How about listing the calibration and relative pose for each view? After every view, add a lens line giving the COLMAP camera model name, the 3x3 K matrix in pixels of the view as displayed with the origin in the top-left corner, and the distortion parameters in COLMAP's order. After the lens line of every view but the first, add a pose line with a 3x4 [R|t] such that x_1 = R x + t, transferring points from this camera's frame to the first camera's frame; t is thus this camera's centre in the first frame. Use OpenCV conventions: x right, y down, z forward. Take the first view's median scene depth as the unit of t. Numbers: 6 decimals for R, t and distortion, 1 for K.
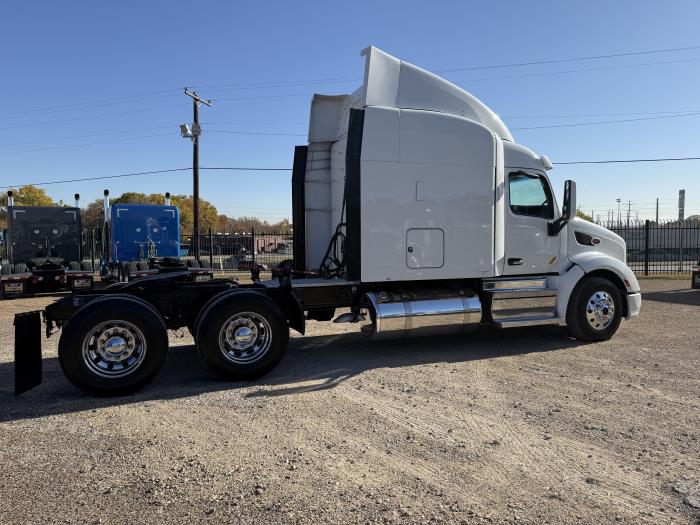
lens RADIAL K [[486.8, 0, 346.6], [0, 486.8, 264.5], [0, 0, 1]] dist [0.050675, -0.067362]
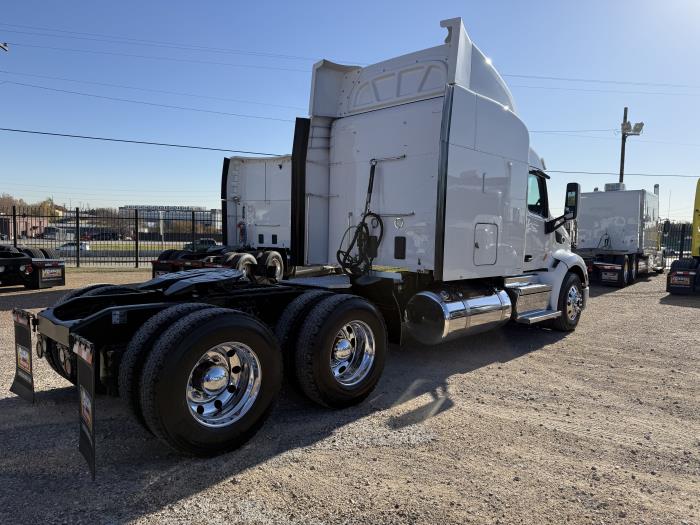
lens RADIAL K [[488.8, 0, 350.0], [0, 488.8, 262.5], [0, 0, 1]] dist [0.028939, -0.040445]
pose [[0.910500, 0.004891, 0.413479, -0.446190], [-0.011660, 0.999836, 0.013849, -0.007406], [-0.413344, -0.017430, 0.910408, 0.228457]]
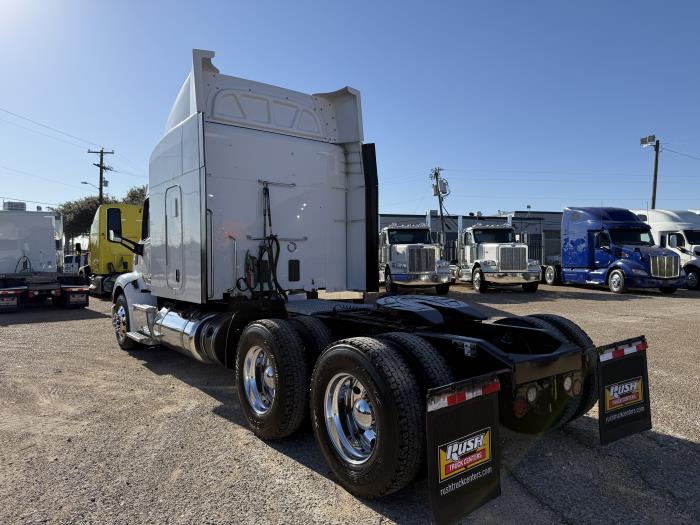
lens RADIAL K [[488.1, 0, 359.1], [0, 488.1, 262.0], [0, 0, 1]] dist [0.045649, -0.058861]
pose [[-0.283107, 0.006280, 0.959068, -0.962002], [0.056001, 0.998381, 0.009994, -0.043988], [-0.957452, 0.056538, -0.283000, 1.210088]]
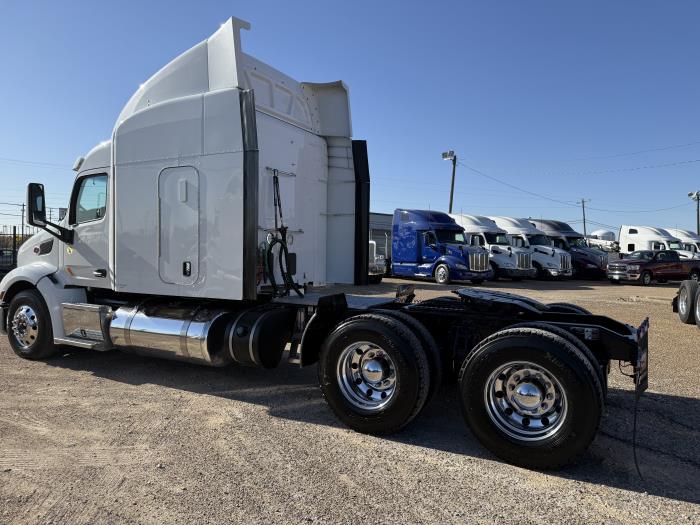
lens RADIAL K [[485.3, 0, 355.3], [0, 485.3, 261.7], [0, 0, 1]] dist [0.050655, -0.065008]
pose [[-0.643081, -0.013577, 0.765678, -0.778024], [0.030232, 0.998613, 0.043099, -0.066271], [-0.765202, 0.050864, -0.641778, 1.574489]]
